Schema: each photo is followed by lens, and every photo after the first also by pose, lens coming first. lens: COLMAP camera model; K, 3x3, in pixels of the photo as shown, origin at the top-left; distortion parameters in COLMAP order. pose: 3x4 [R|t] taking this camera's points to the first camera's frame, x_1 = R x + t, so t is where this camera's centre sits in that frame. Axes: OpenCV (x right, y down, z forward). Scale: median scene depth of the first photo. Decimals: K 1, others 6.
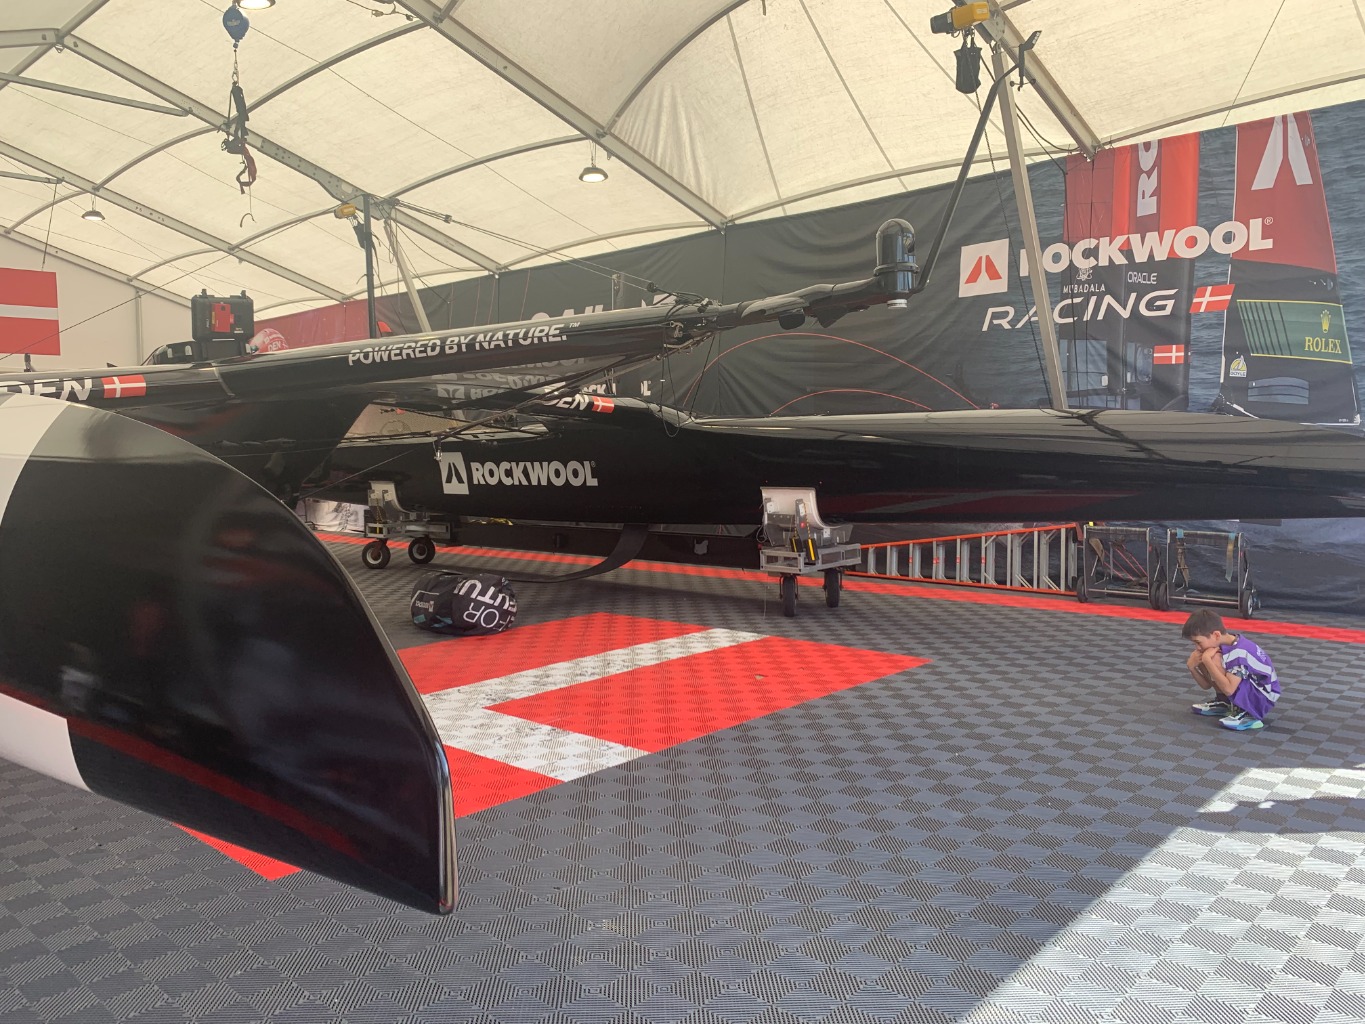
lens RADIAL K [[1064.1, 0, 668.2], [0, 1064.1, 507.1], [0, 0, 1]] dist [0.025476, -0.027991]
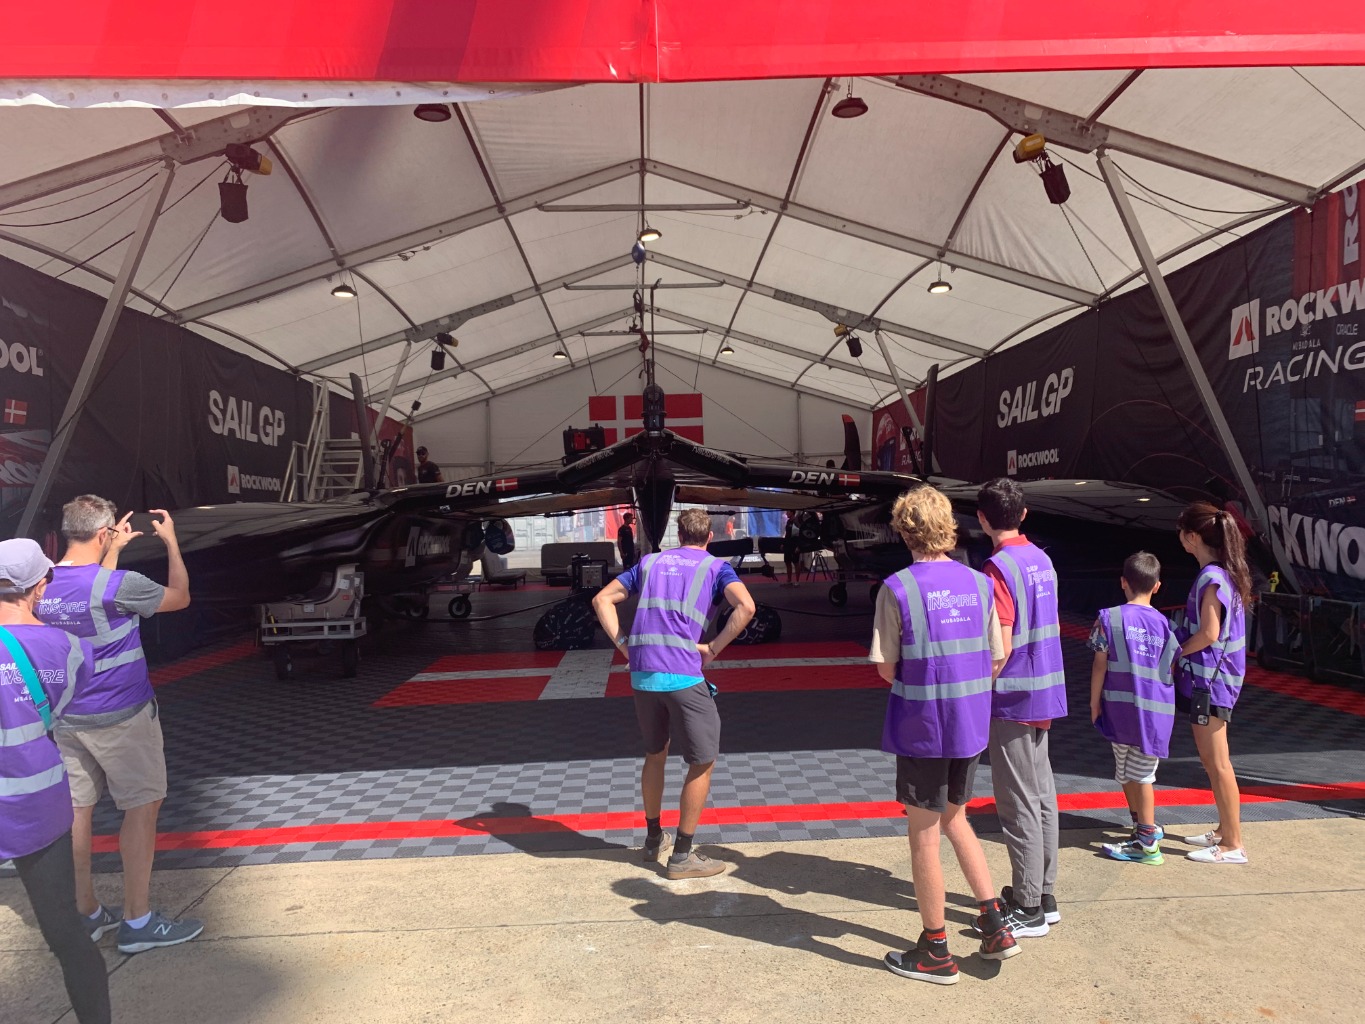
lens RADIAL K [[1064.1, 0, 674.5], [0, 1064.1, 506.6], [0, 0, 1]] dist [0.025476, -0.027991]
pose [[0.709235, -0.010117, -0.704899, 0.664126], [-0.028788, 0.998647, -0.043297, -0.002253], [0.704384, 0.051001, 0.707985, -0.067658]]
